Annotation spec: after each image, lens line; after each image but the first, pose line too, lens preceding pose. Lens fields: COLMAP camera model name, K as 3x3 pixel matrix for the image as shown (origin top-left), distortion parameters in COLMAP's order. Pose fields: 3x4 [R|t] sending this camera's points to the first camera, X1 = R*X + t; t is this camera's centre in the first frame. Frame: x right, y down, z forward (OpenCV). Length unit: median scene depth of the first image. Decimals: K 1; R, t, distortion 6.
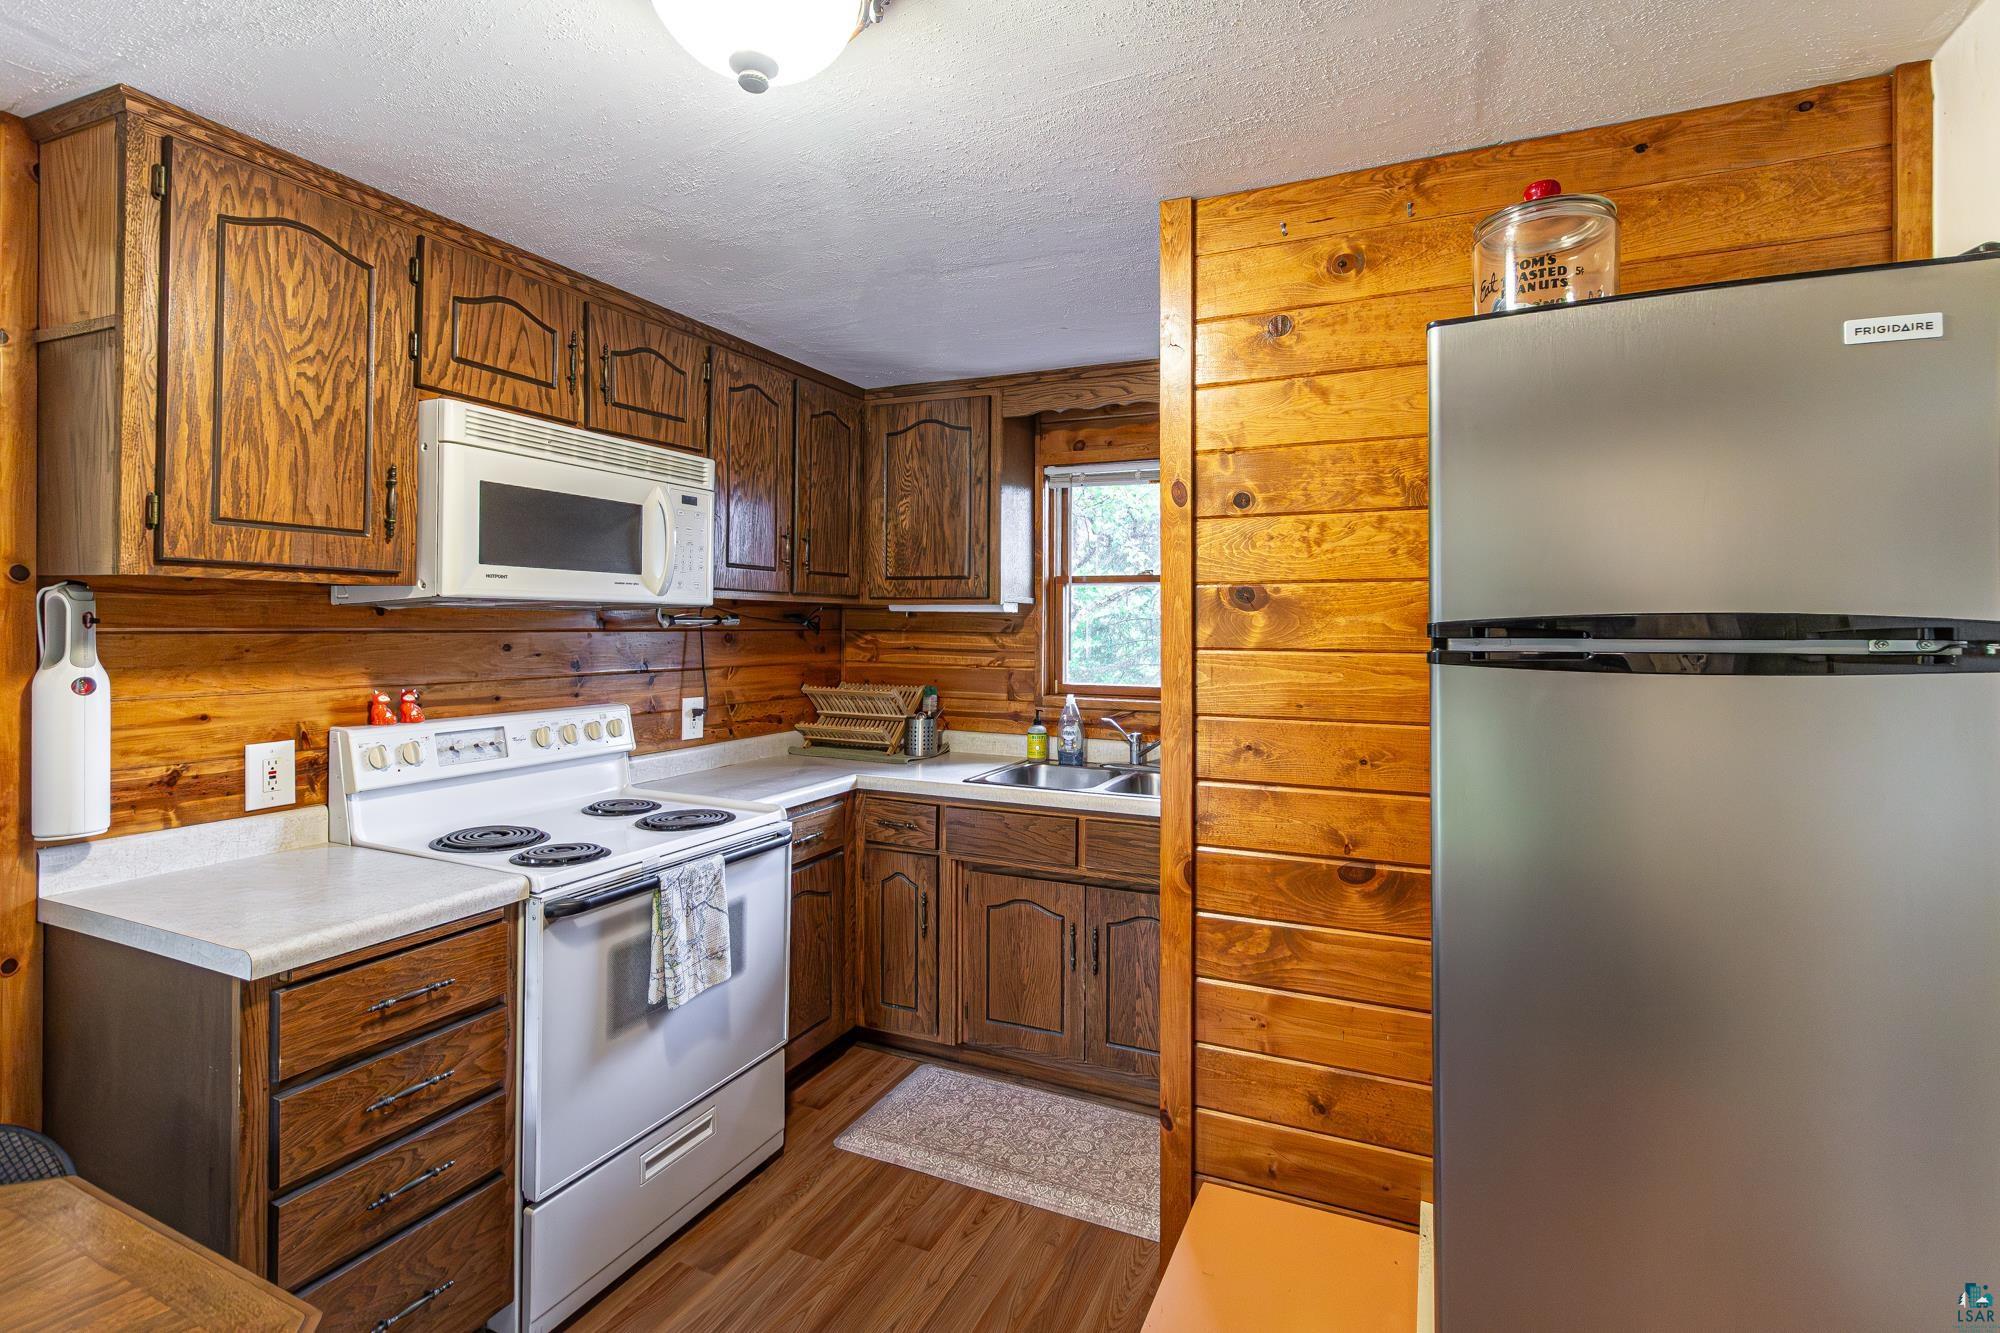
lens RADIAL K [[933.1, 0, 1036.6], [0, 933.1, 624.9], [0, 0, 1]] dist [0.001183, 0.000088]
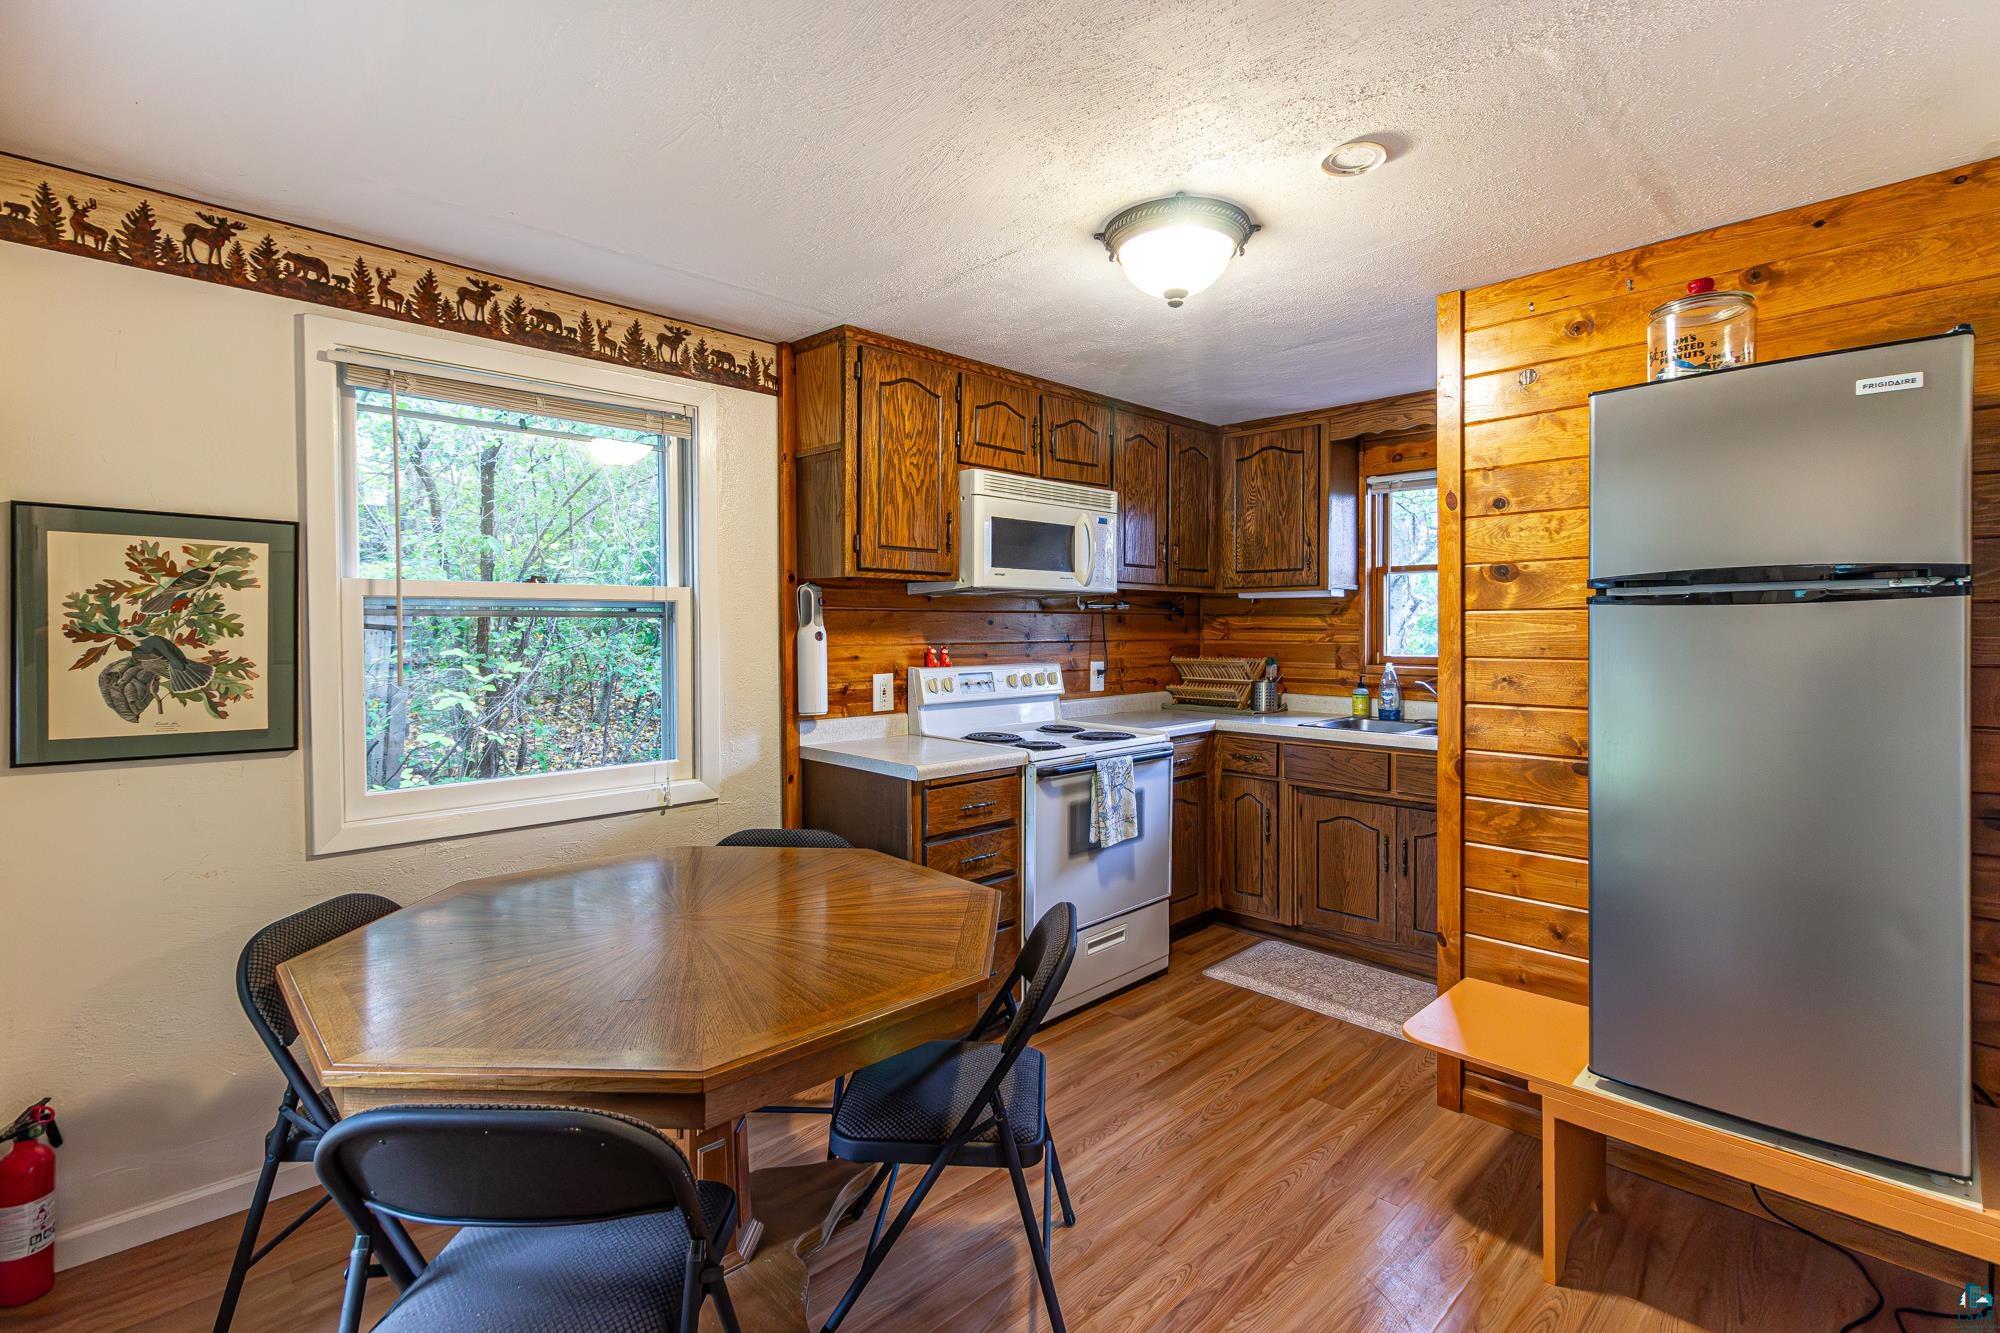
lens RADIAL K [[924.8, 0, 1033.8], [0, 924.8, 648.7], [0, 0, 1]] dist [0.000436, 0.000270]
pose [[0.934383, -0.000604, -0.356271, 0.053747], [0.008536, 0.999749, 0.020693, 0.044135], [0.356169, -0.022376, 0.934154, -0.487774]]
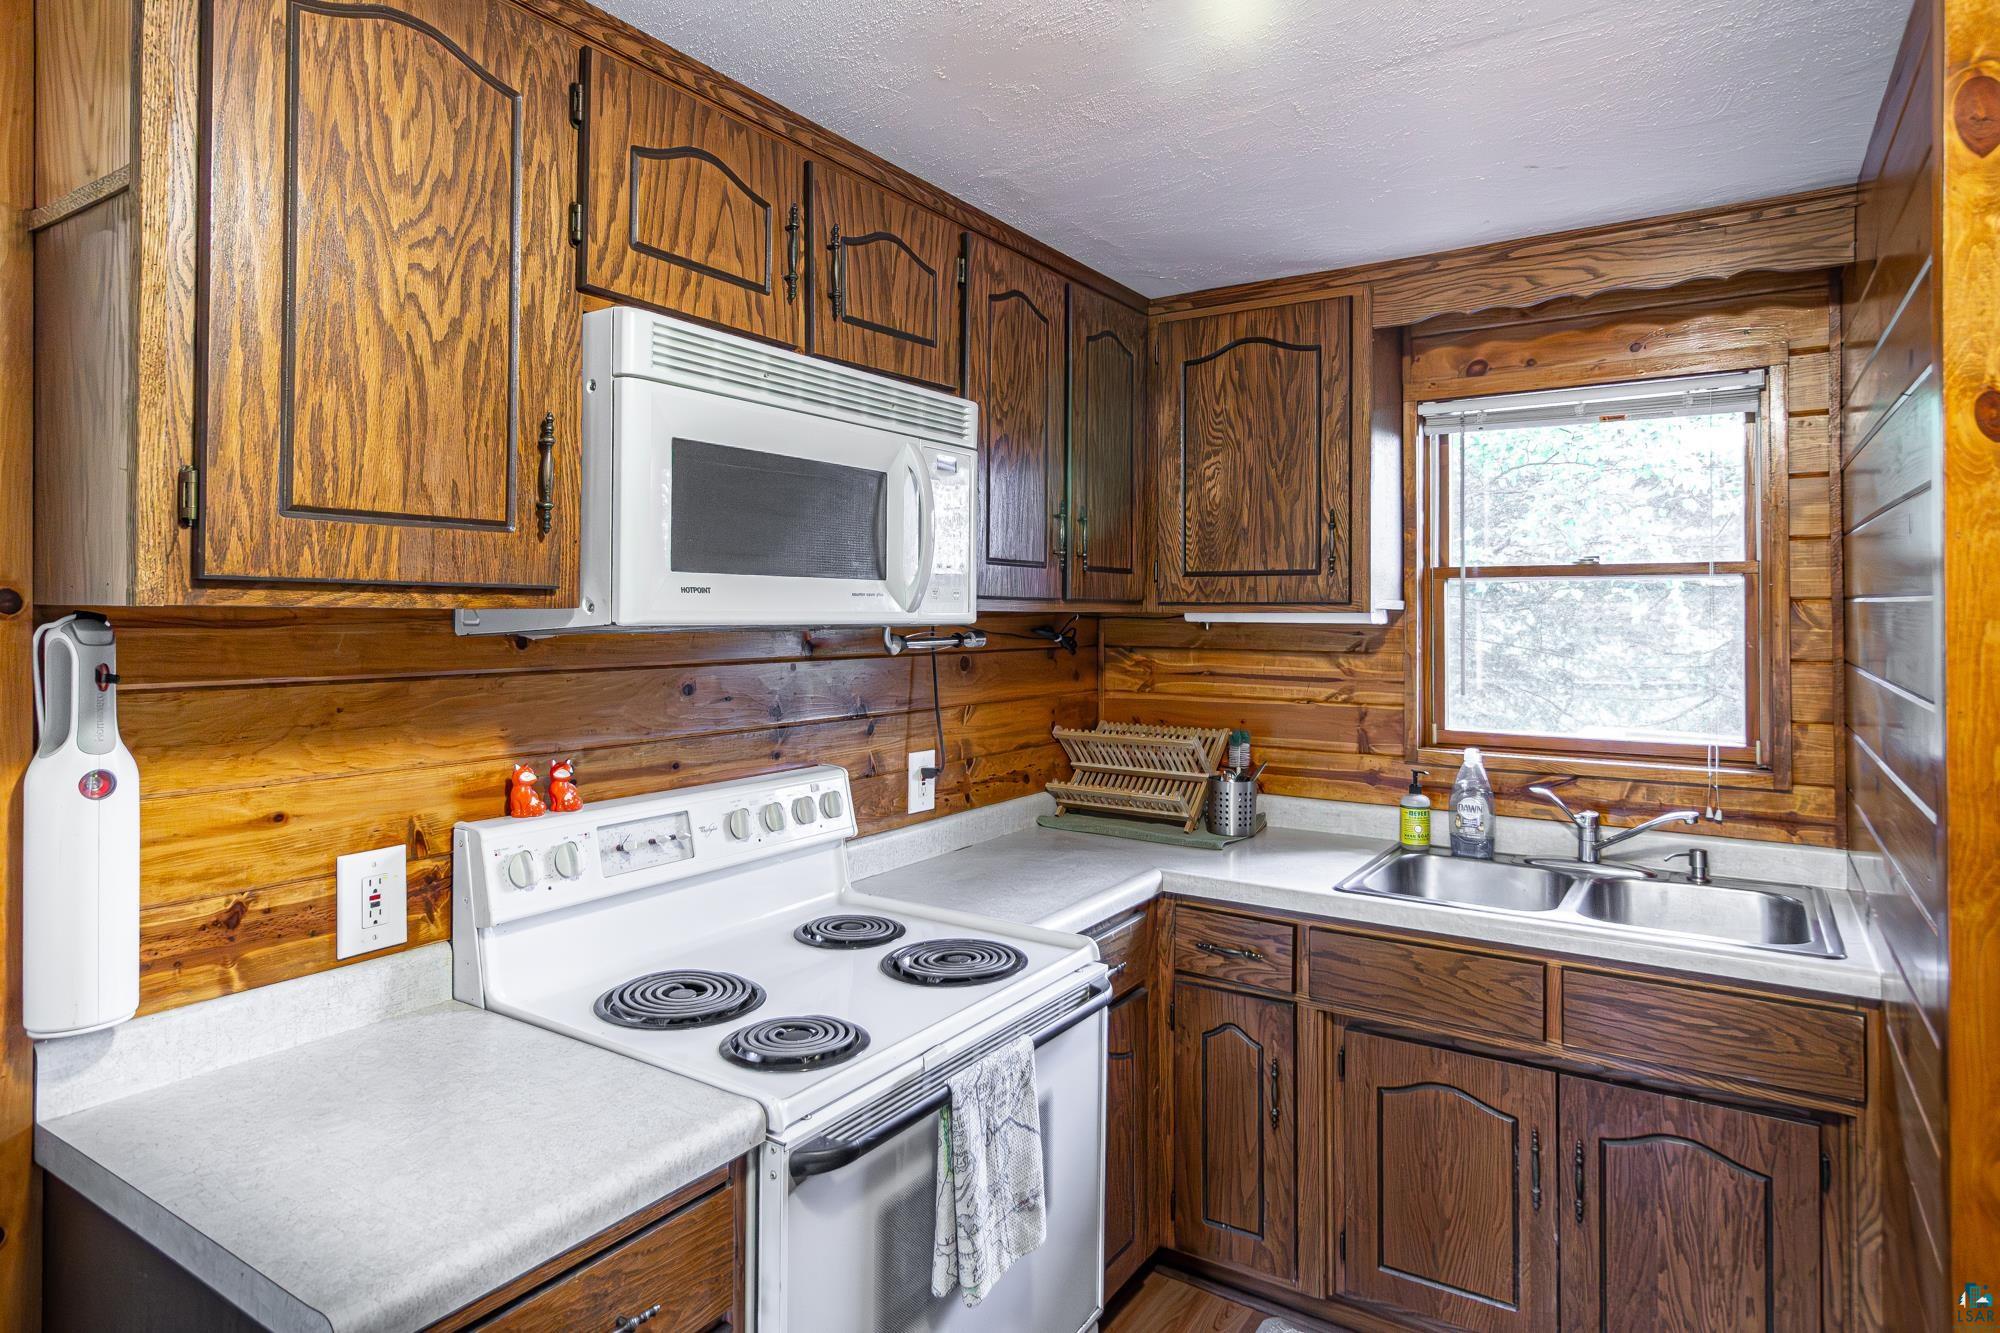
lens RADIAL K [[1116.6, 0, 1032.2], [0, 1116.6, 609.0], [0, 0, 1]] dist [0.002295, 0.001794]
pose [[0.987376, -0.006940, -0.158244, -0.233824], [0.005962, 0.999960, -0.006658, -0.032656], [0.158284, 0.005631, 0.987378, 0.292498]]
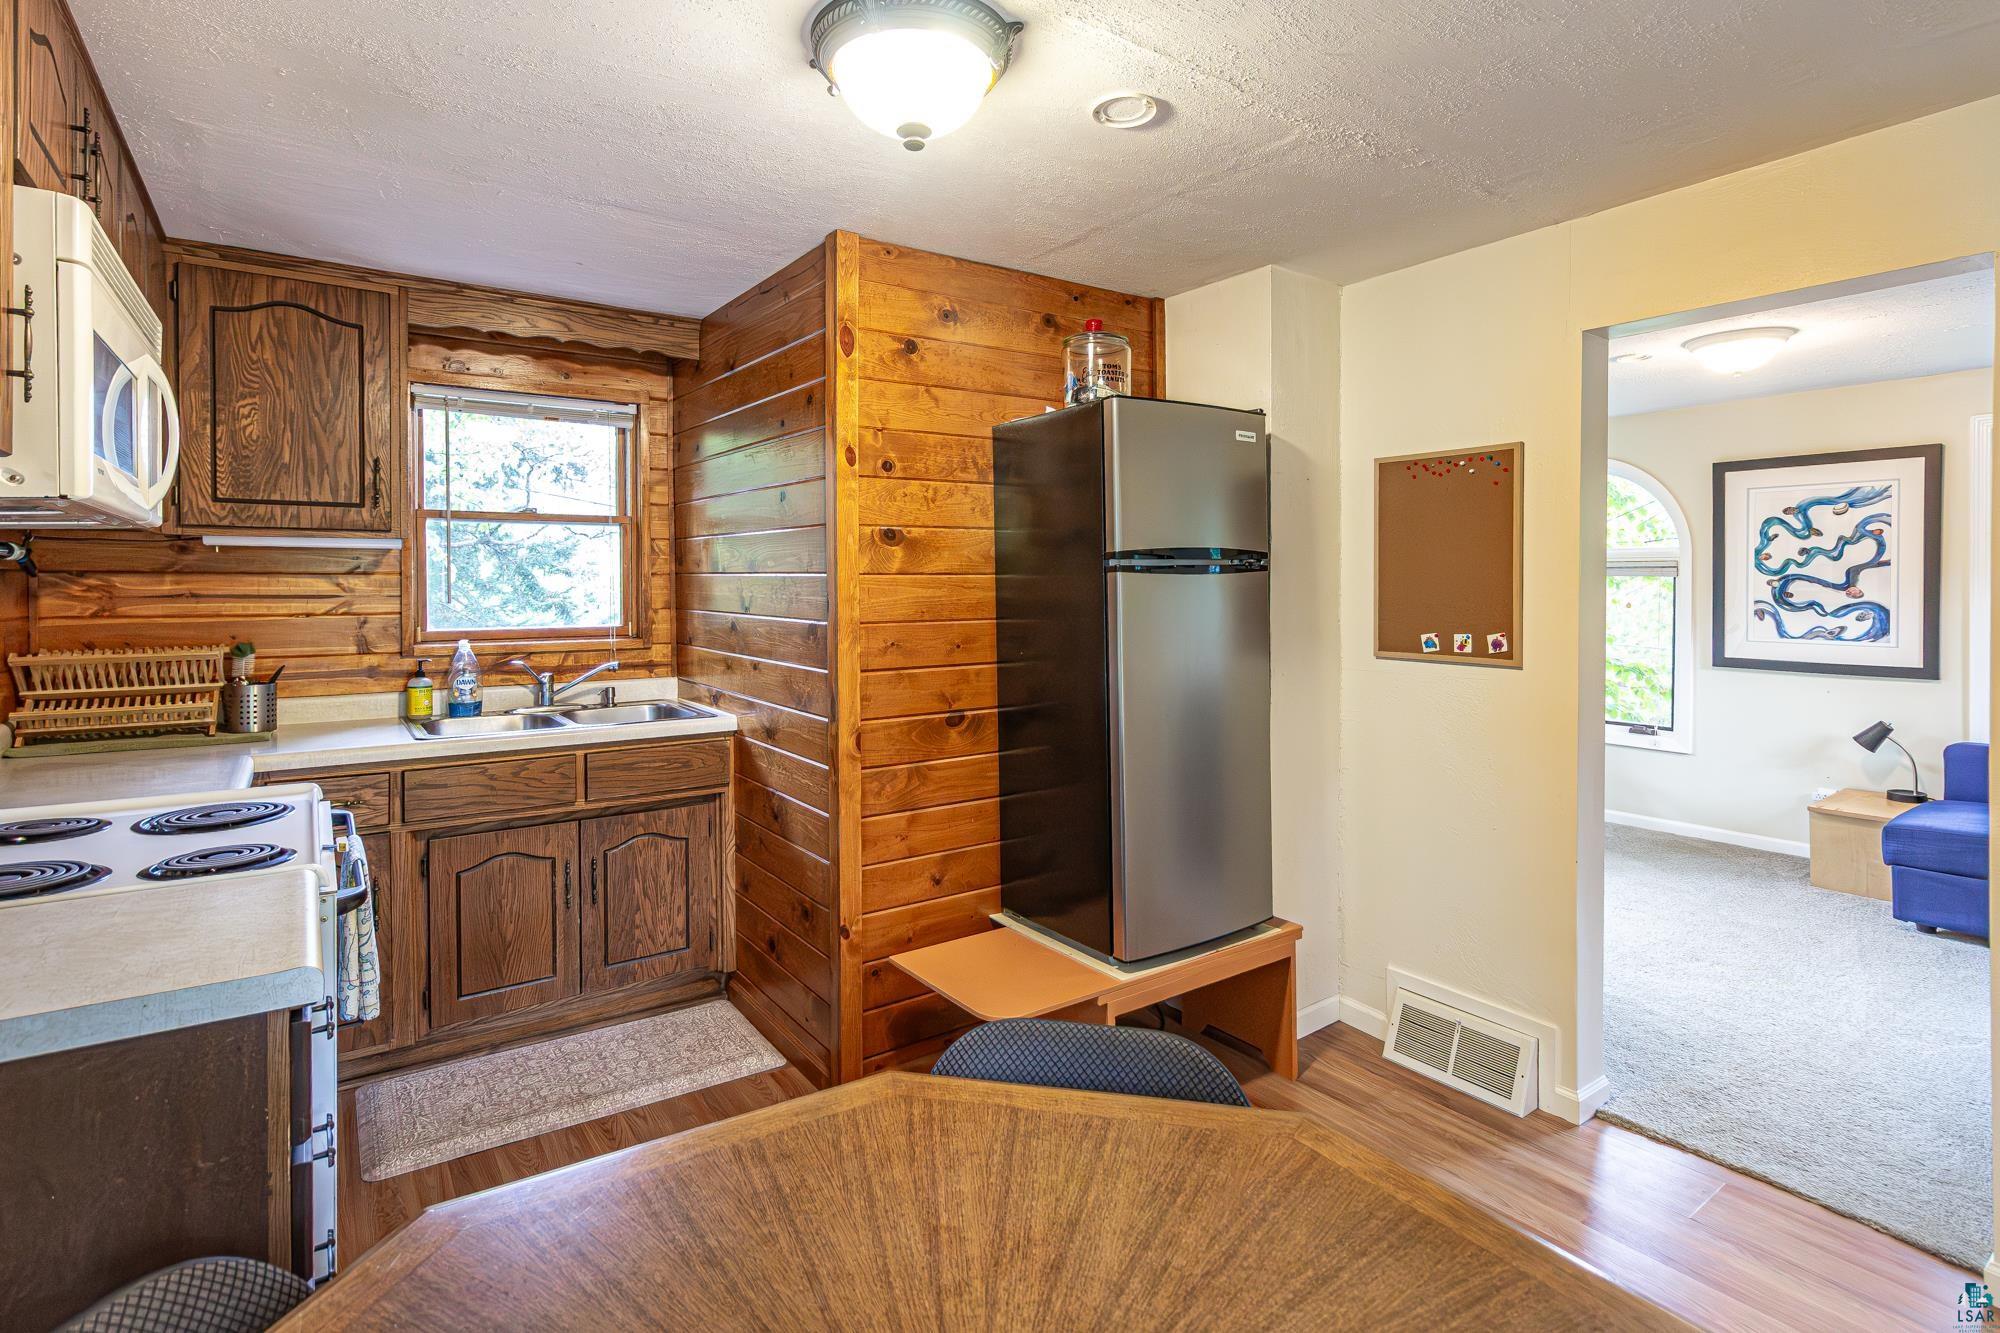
lens RADIAL K [[984.0, 0, 999.2], [0, 984.0, 596.3], [0, 0, 1]] dist [0.000197, 0.000312]
pose [[0.527915, -0.021005, 0.849038, -0.825433], [0.008309, 0.999774, 0.019567, 0.028476], [-0.849257, -0.003275, 0.527970, 0.076321]]
